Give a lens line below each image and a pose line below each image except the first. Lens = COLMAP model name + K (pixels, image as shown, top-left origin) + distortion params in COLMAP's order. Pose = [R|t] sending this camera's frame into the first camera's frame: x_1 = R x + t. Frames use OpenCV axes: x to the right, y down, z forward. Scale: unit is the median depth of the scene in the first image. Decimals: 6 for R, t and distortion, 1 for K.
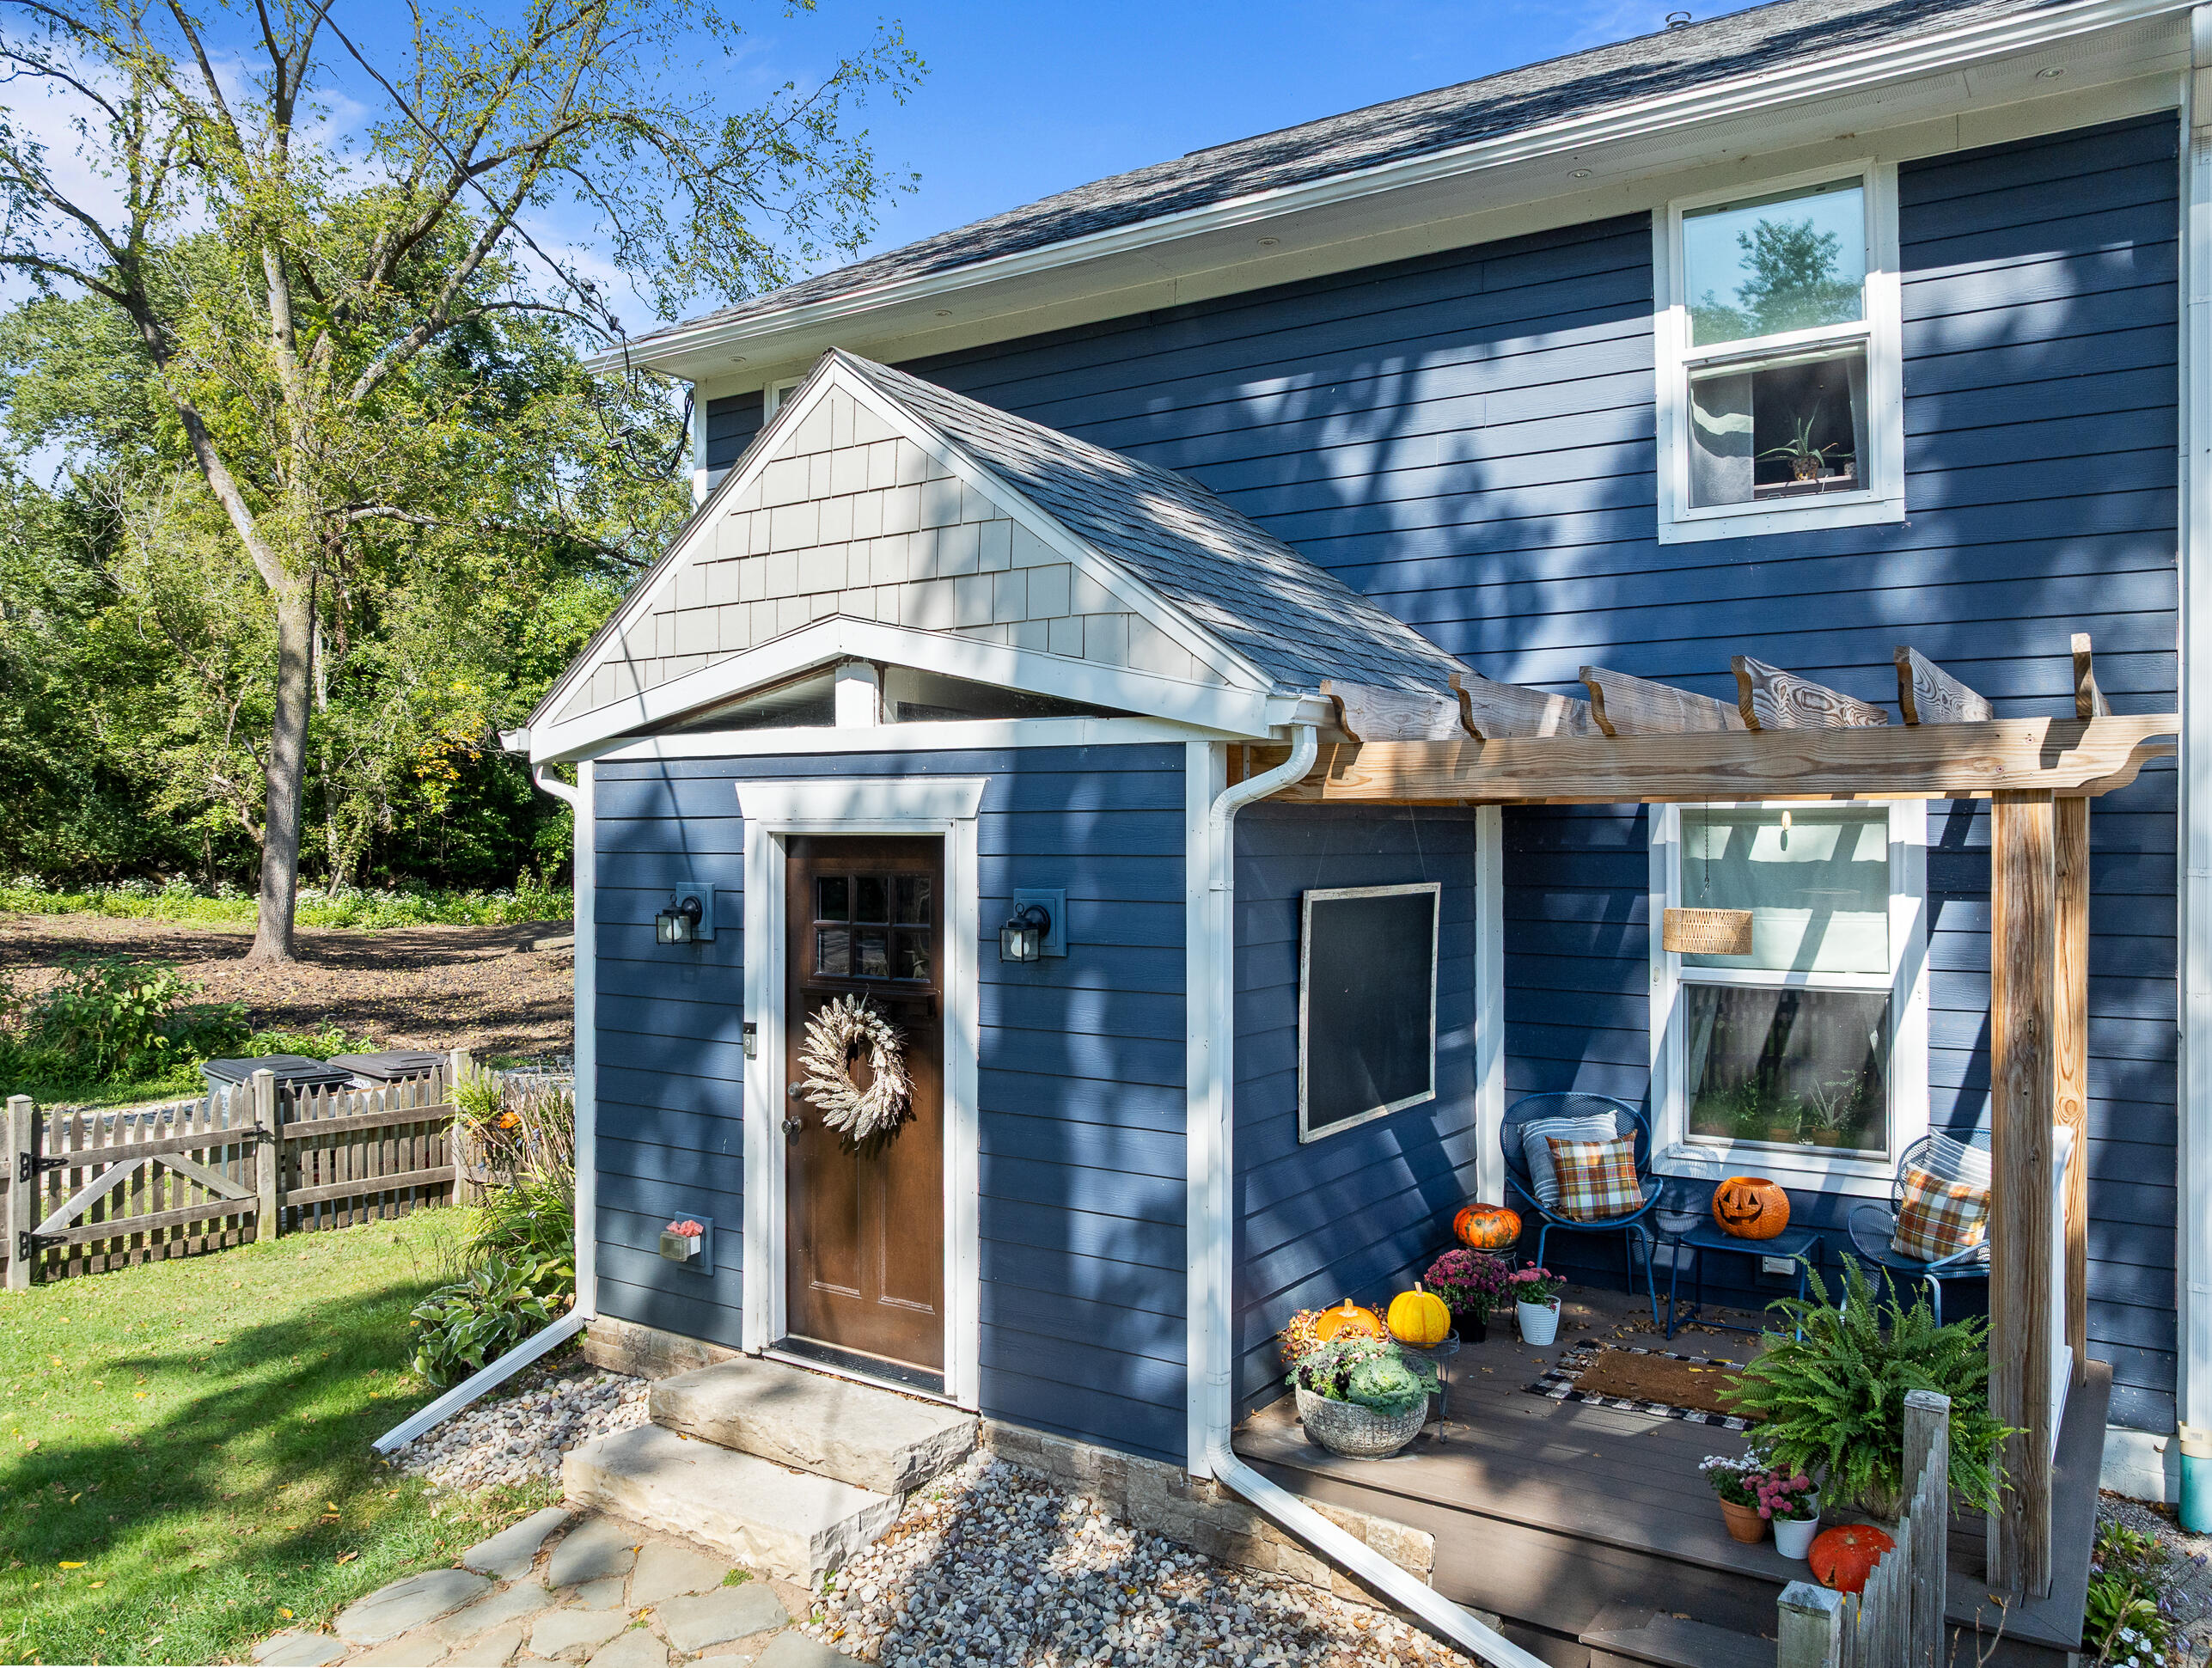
lens RADIAL K [[1620.4, 0, 1125.7], [0, 1620.4, 836.9], [0, 0, 1]] dist [-0.034767, 0.013185]
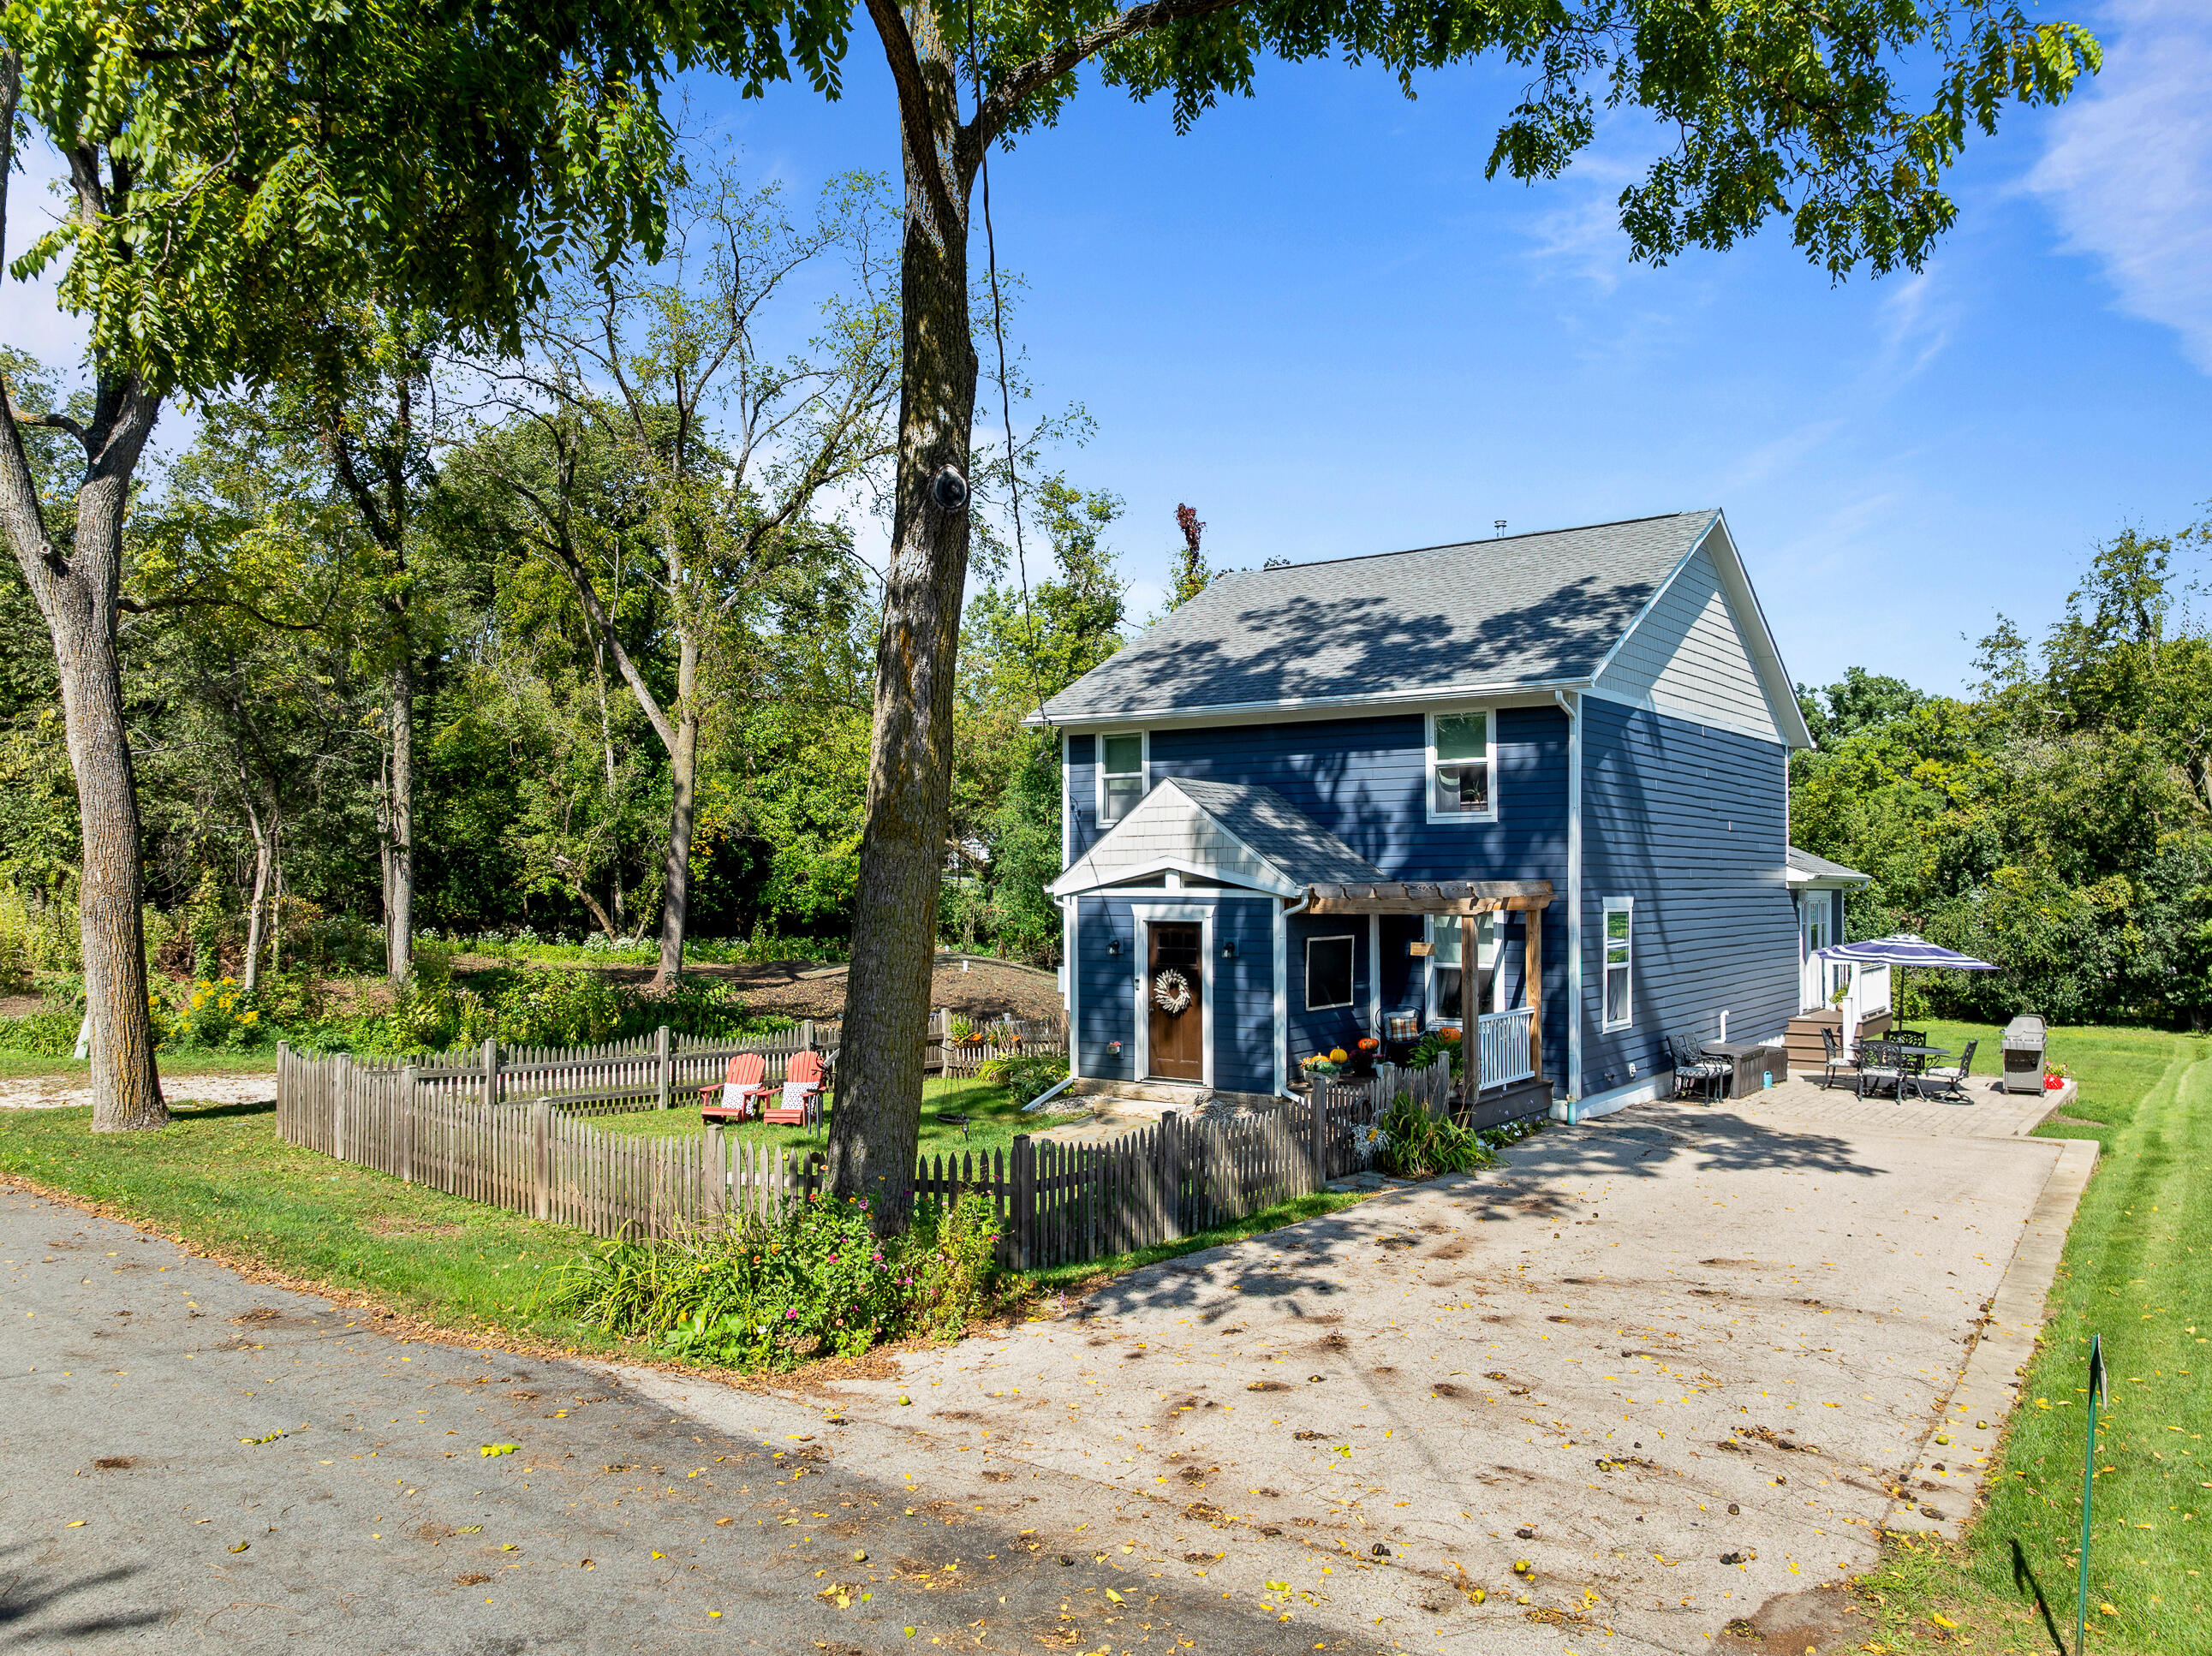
lens RADIAL K [[1605.4, 0, 1111.6], [0, 1605.4, 862.2], [0, 0, 1]] dist [-0.035969, -0.003613]
pose [[0.998851, -0.004970, -0.047672, -0.132021], [0.004366, 0.999909, -0.012768, -0.080454], [0.047731, 0.012545, 0.998781, -2.271193]]
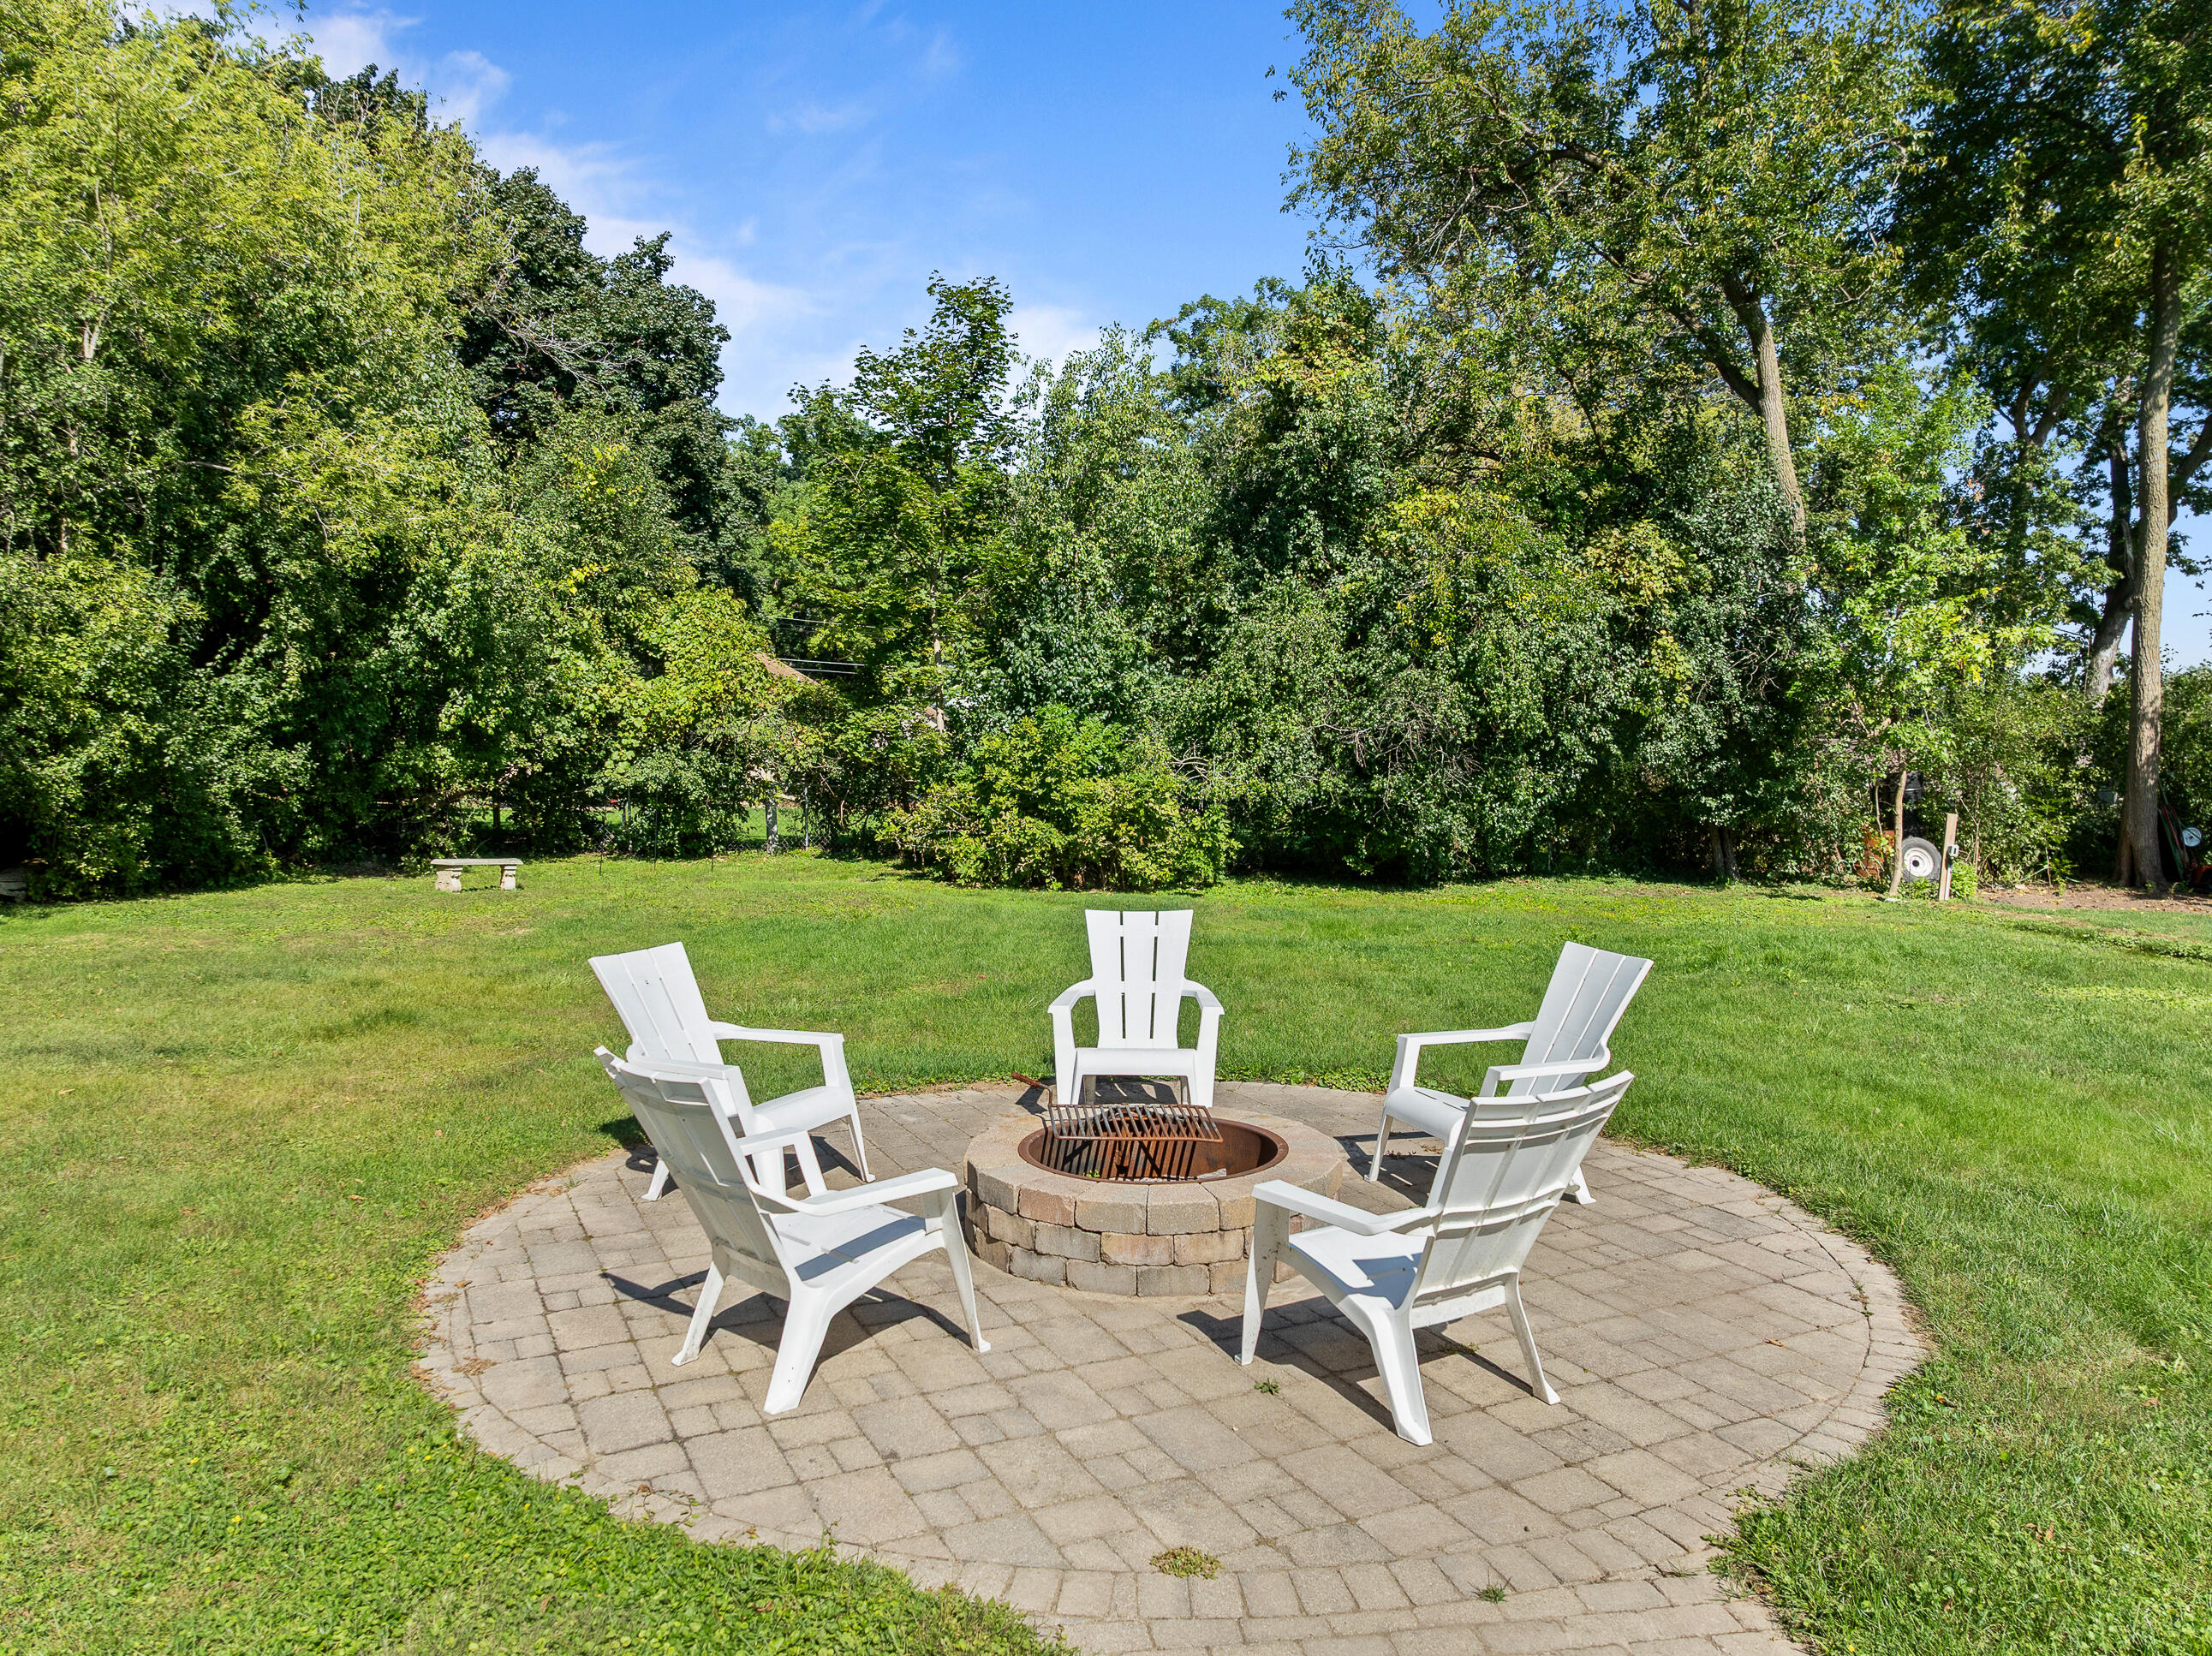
lens RADIAL K [[1603.1, 0, 1118.1], [0, 1603.1, 821.2], [0, 0, 1]] dist [-0.041383, 0.012271]
pose [[0.816409, -0.036942, 0.576291, 1.640624], [0.001417, 0.998077, 0.061974, 0.320093], [-0.577472, -0.049780, 0.814891, 3.697346]]
